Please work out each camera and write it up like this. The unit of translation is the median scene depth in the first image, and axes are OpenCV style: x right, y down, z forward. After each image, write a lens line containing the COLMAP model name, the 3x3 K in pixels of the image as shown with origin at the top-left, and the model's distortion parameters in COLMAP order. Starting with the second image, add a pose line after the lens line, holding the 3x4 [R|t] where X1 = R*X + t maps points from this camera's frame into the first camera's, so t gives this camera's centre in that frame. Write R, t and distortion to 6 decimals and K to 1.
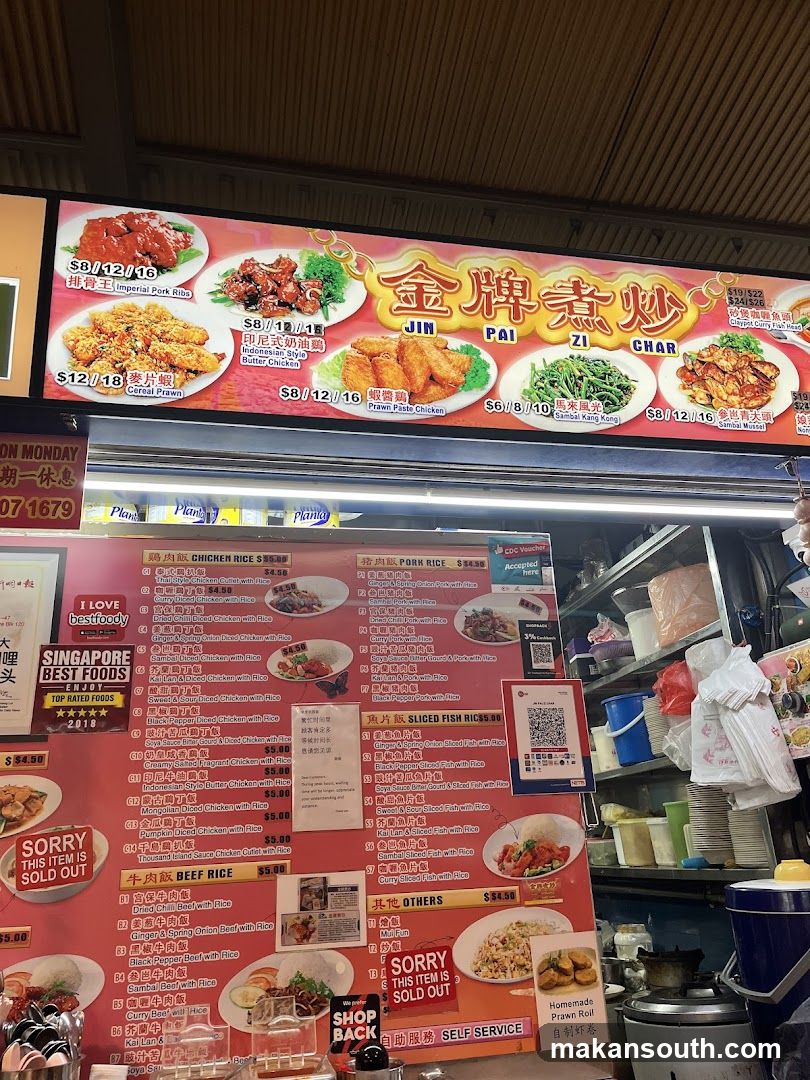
lens RADIAL K [[800.6, 0, 409.8], [0, 800.6, 555.7], [0, 0, 1]] dist [0.050652, -0.043072]
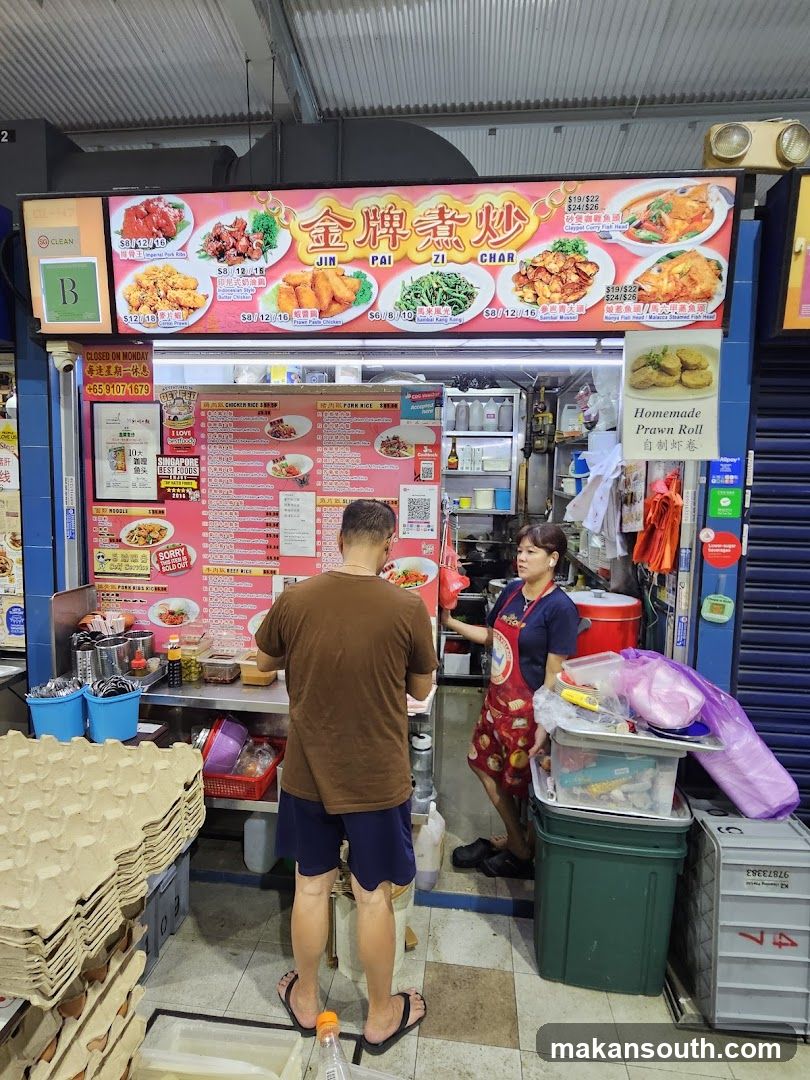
lens RADIAL K [[630.3, 0, 401.6], [0, 630.3, 538.6], [0, 0, 1]] dist [-0.005019, 0.008242]
pose [[0.945703, 0.098137, -0.309863, 0.575317], [0.045688, 0.903729, 0.425660, -0.316350], [0.321805, -0.416705, 0.850176, -0.180986]]
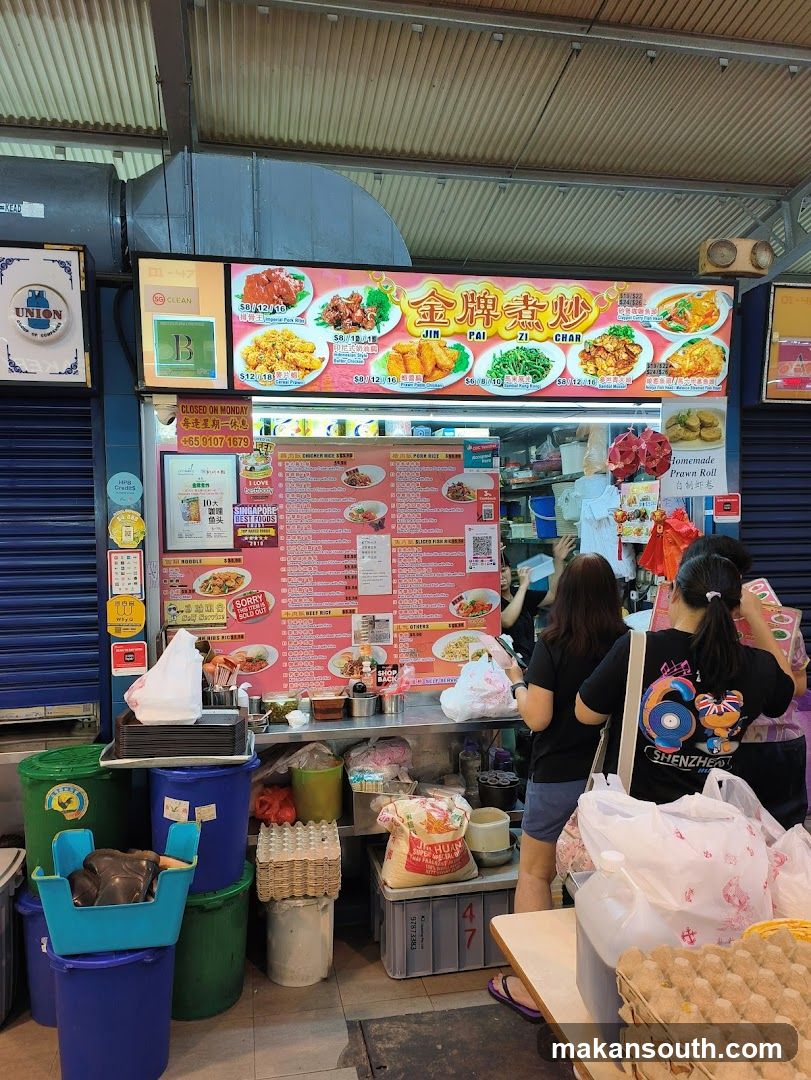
lens RADIAL K [[744.8, 0, 384.8], [0, 744.8, 558.1], [0, 0, 1]] dist [0.062416, 0.012672]
pose [[0.999298, 0.033473, -0.016821, -0.045435], [-0.024796, 0.927581, 0.372798, -0.446337], [0.028082, -0.372119, 0.927760, -0.720253]]
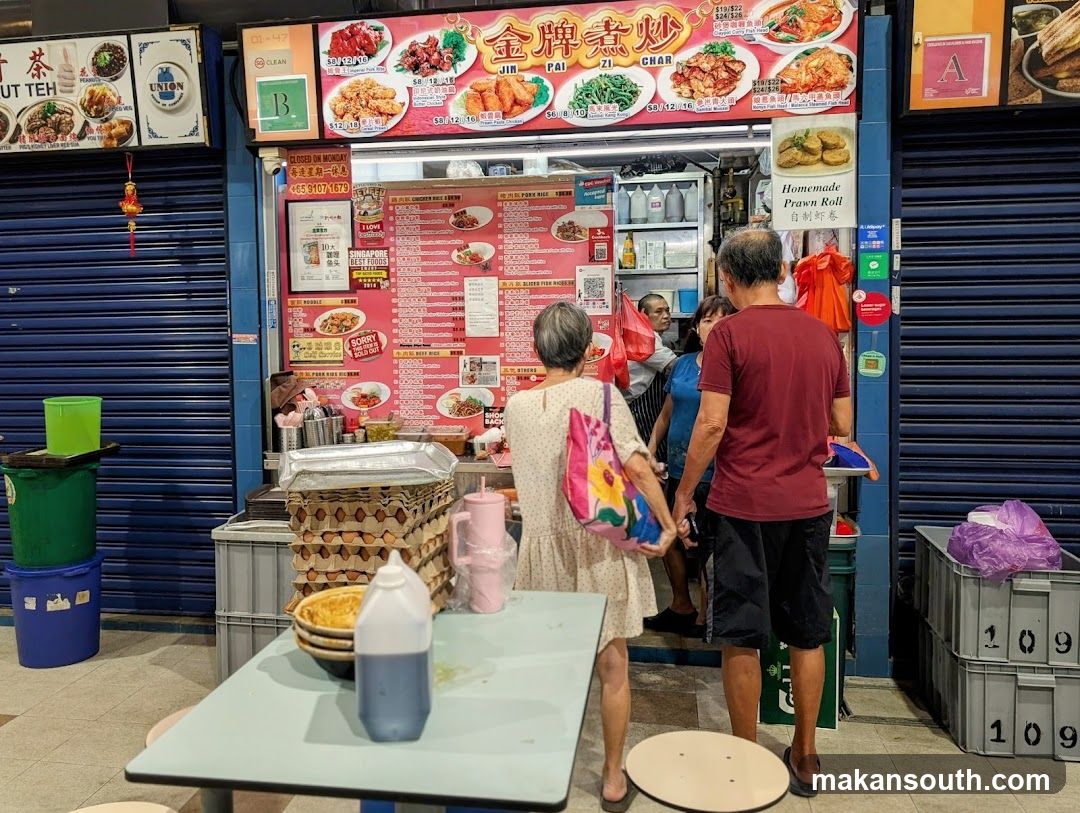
lens RADIAL K [[894.6, 0, 514.9], [0, 894.6, 362.4], [0, 0, 1]] dist [0.025765, -0.030206]
pose [[0.931921, 0.055554, -0.358381, 0.772539], [0.094370, 0.917007, 0.387546, -0.463027], [0.350168, -0.394983, 0.849336, -0.912818]]
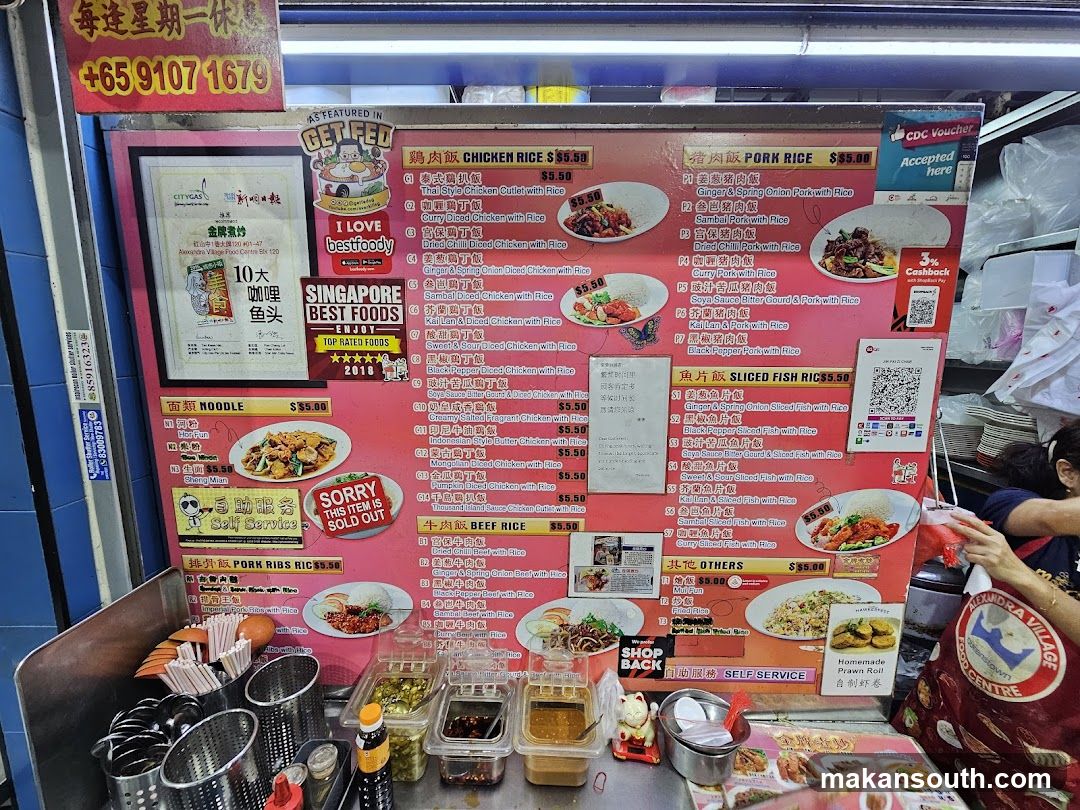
lens RADIAL K [[437.4, 0, 535.4], [0, 437.4, 405.1], [0, 0, 1]] dist [-0.003026, -0.000250]
pose [[0.975163, 0.089078, -0.202784, -0.105221], [0.021794, 0.872525, 0.488084, 0.007044], [0.220412, -0.480381, 0.848913, 0.577682]]
